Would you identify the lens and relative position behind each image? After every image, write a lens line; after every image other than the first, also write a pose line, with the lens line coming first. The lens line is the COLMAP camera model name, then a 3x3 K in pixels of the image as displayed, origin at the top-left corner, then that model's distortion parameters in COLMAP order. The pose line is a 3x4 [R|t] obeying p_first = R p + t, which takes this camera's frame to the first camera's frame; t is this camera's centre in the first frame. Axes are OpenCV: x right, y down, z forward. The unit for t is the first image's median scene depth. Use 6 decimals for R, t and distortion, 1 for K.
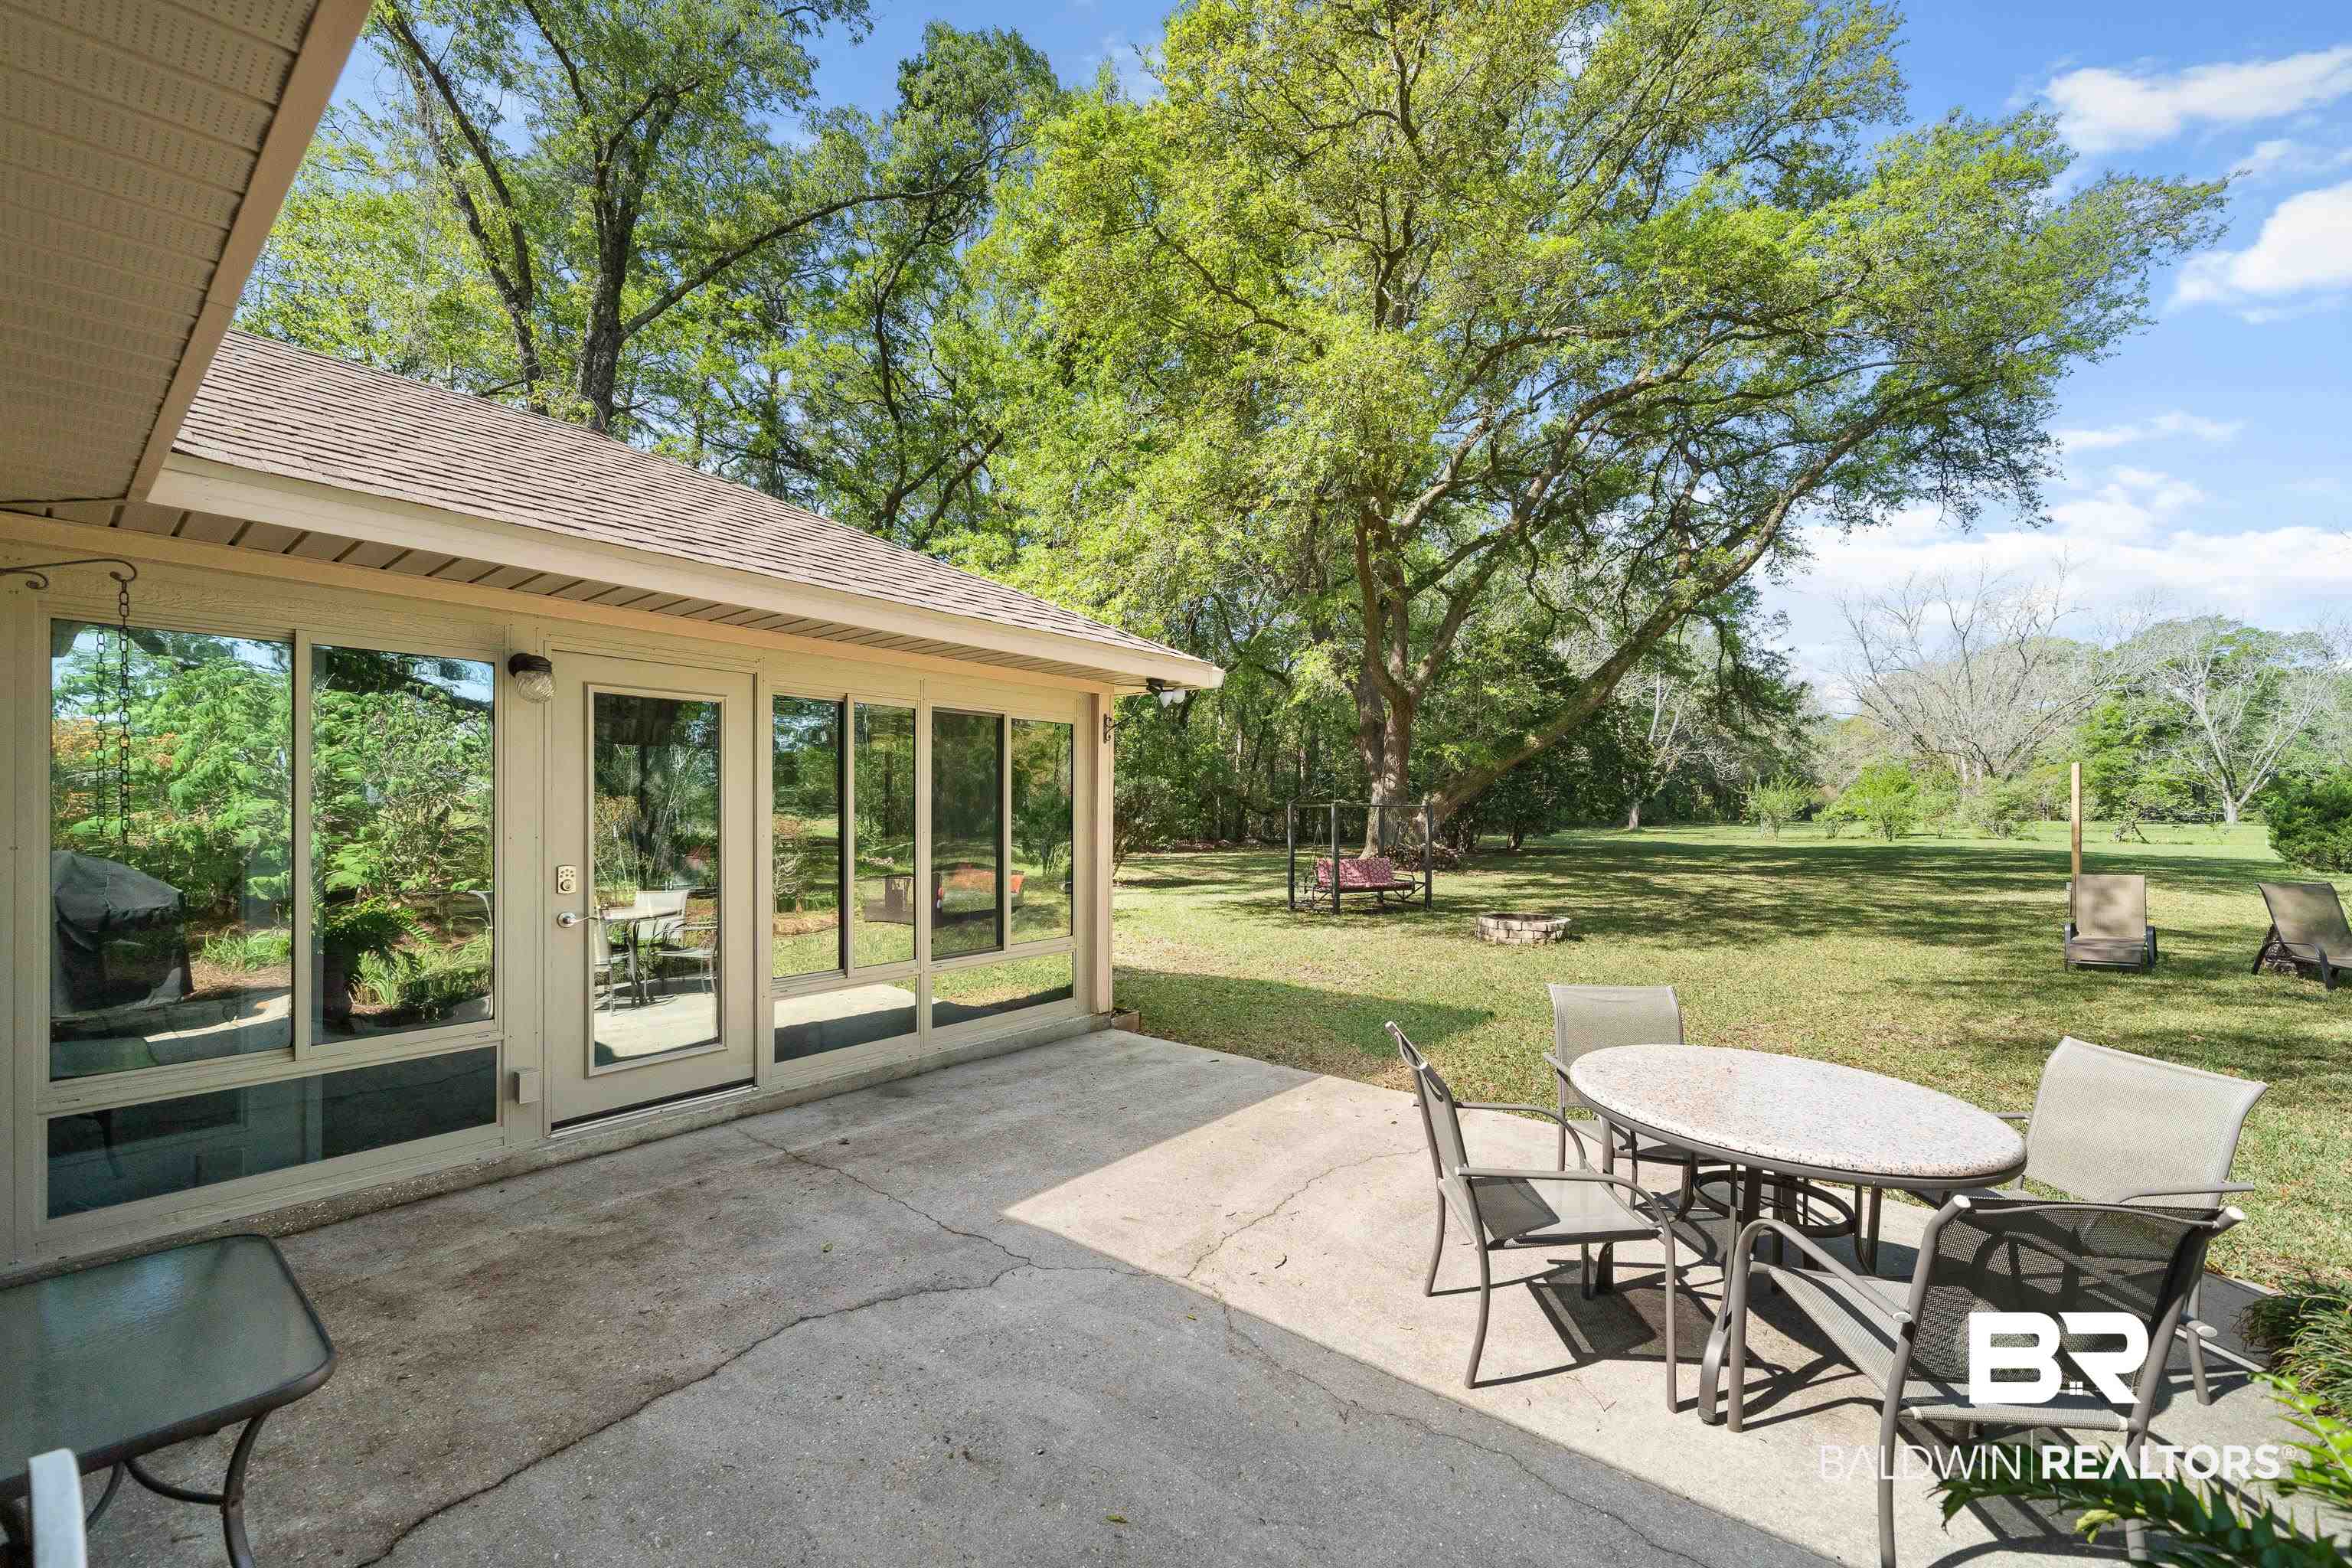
lens RADIAL K [[942.6, 0, 1168.2], [0, 942.6, 817.4], [0, 0, 1]] dist [-0.001416, 0.000420]
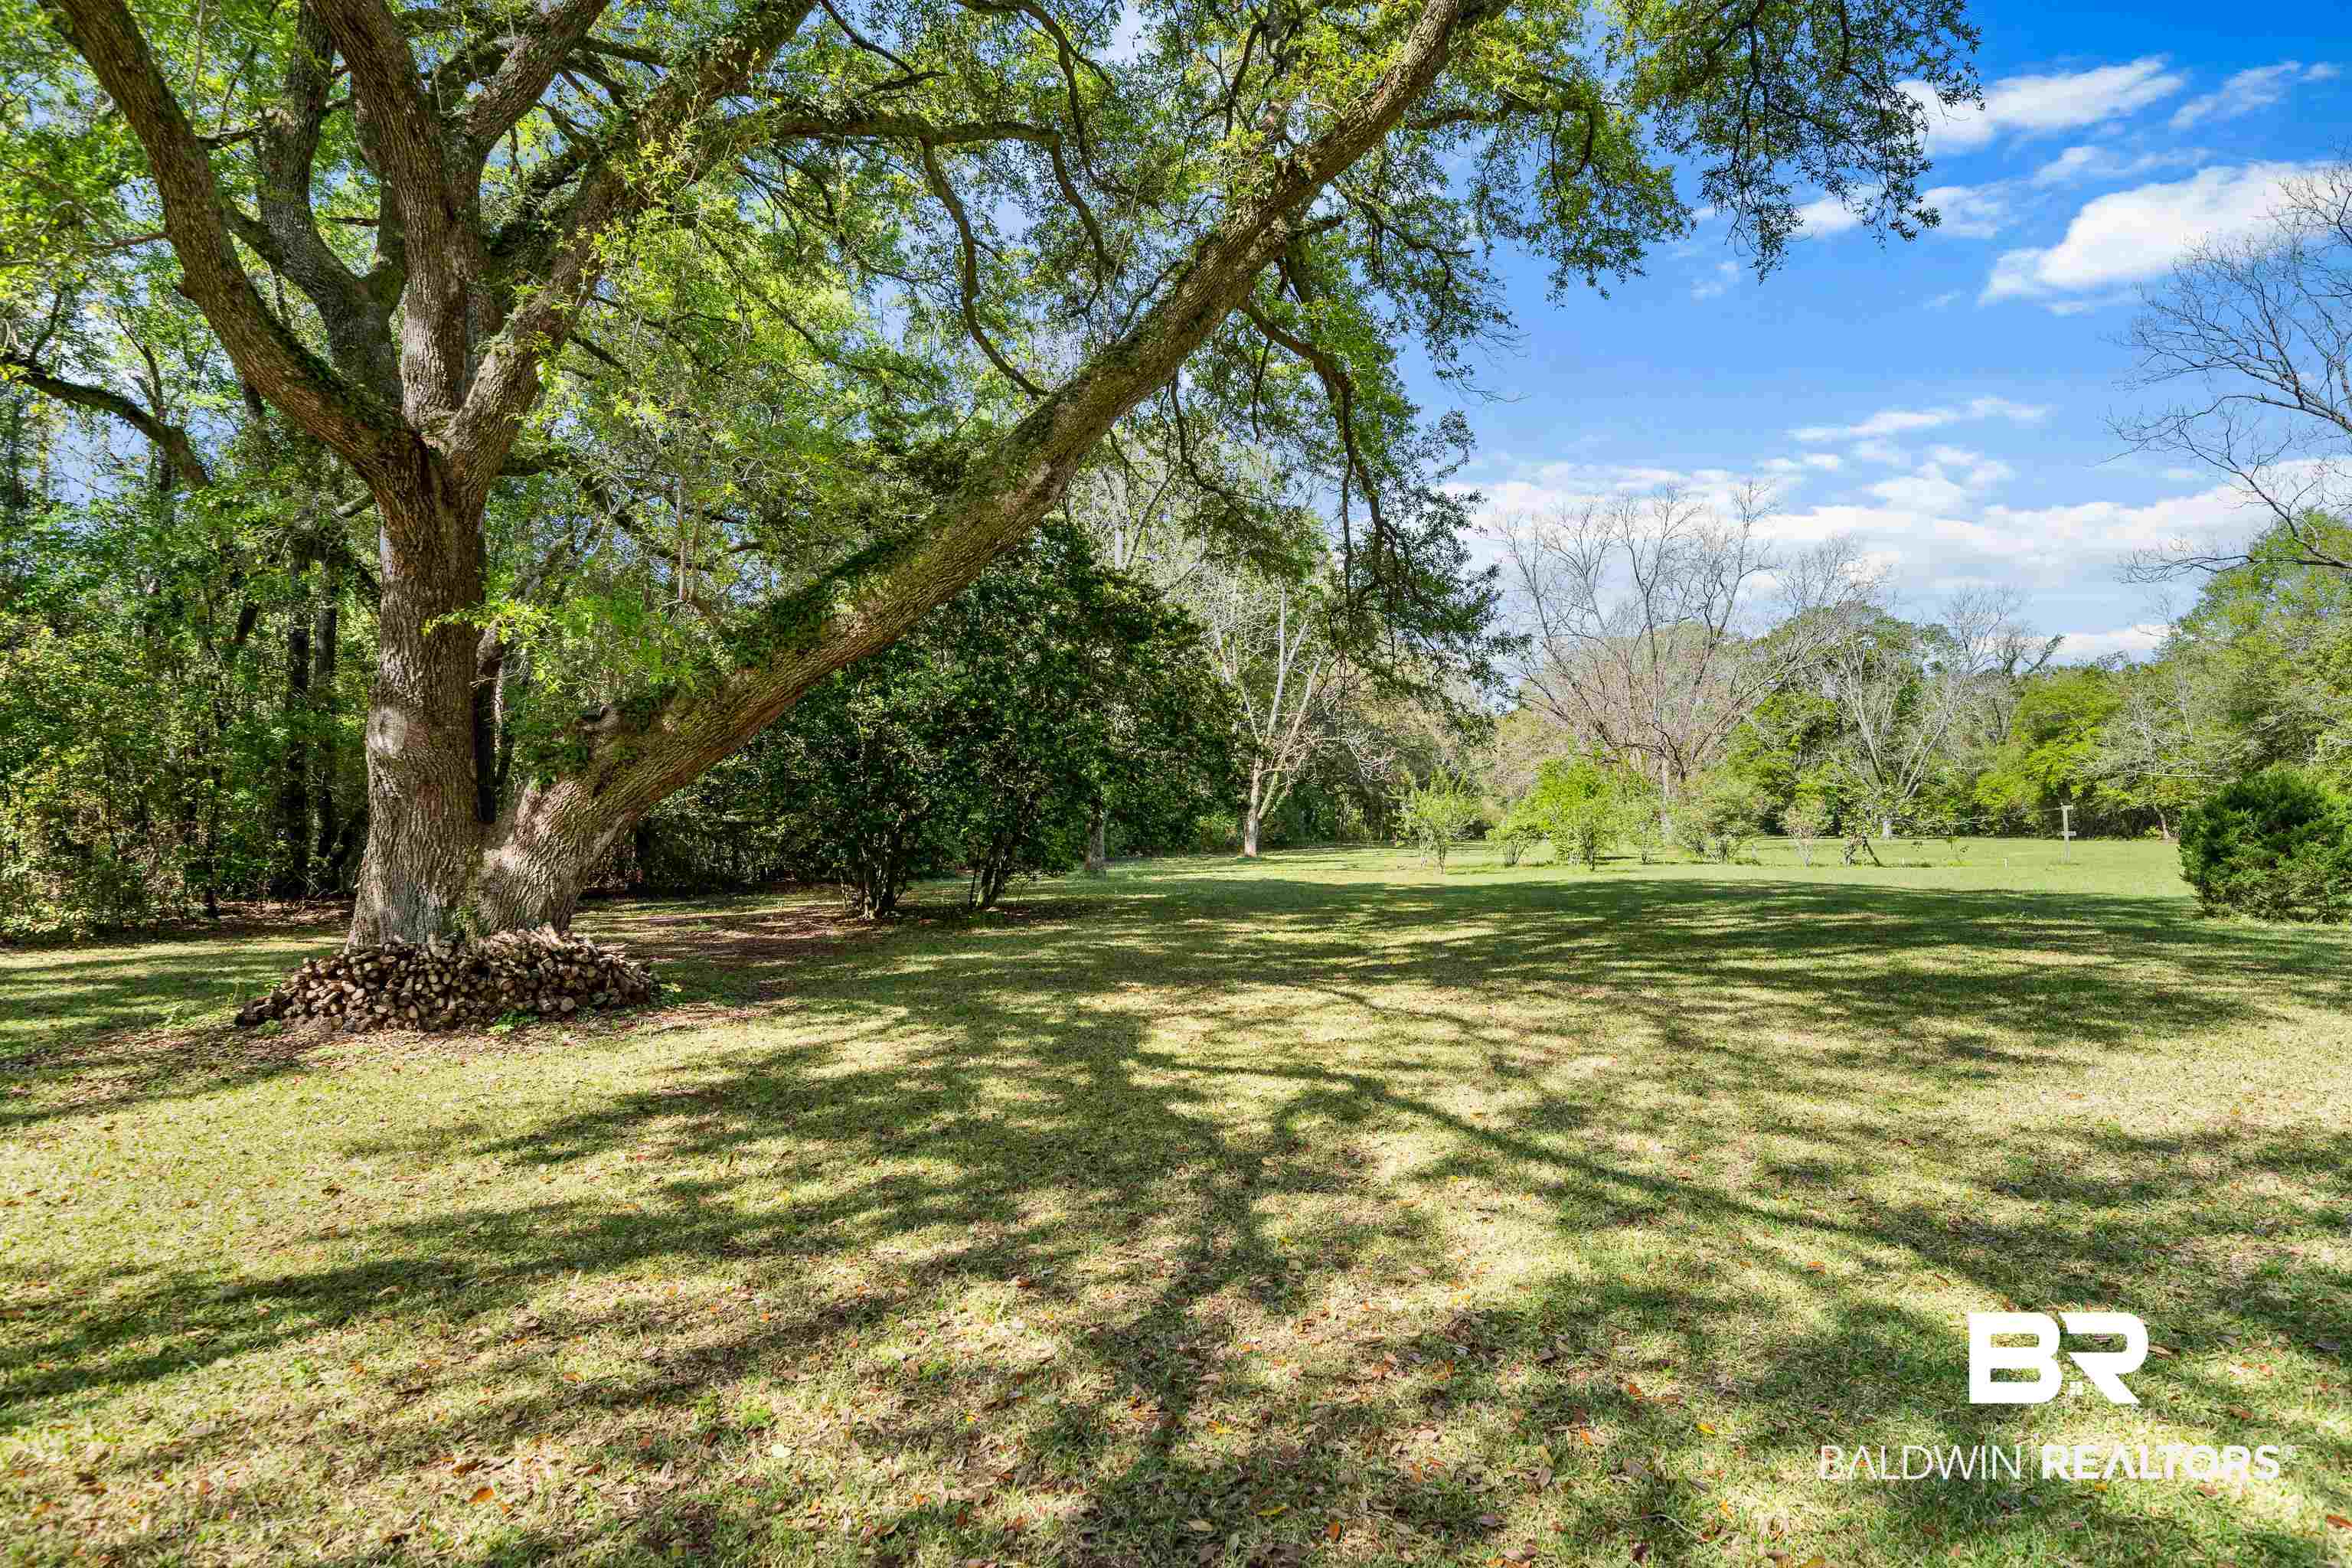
lens RADIAL K [[1282.2, 0, 1167.6], [0, 1282.2, 800.7], [0, 0, 1]] dist [0.012989, -0.000485]
pose [[0.932049, 0.000857, 0.362332, 0.160044], [0.010343, 0.999527, -0.028972, -0.000149], [-0.362186, 0.030751, 0.931599, 0.260517]]
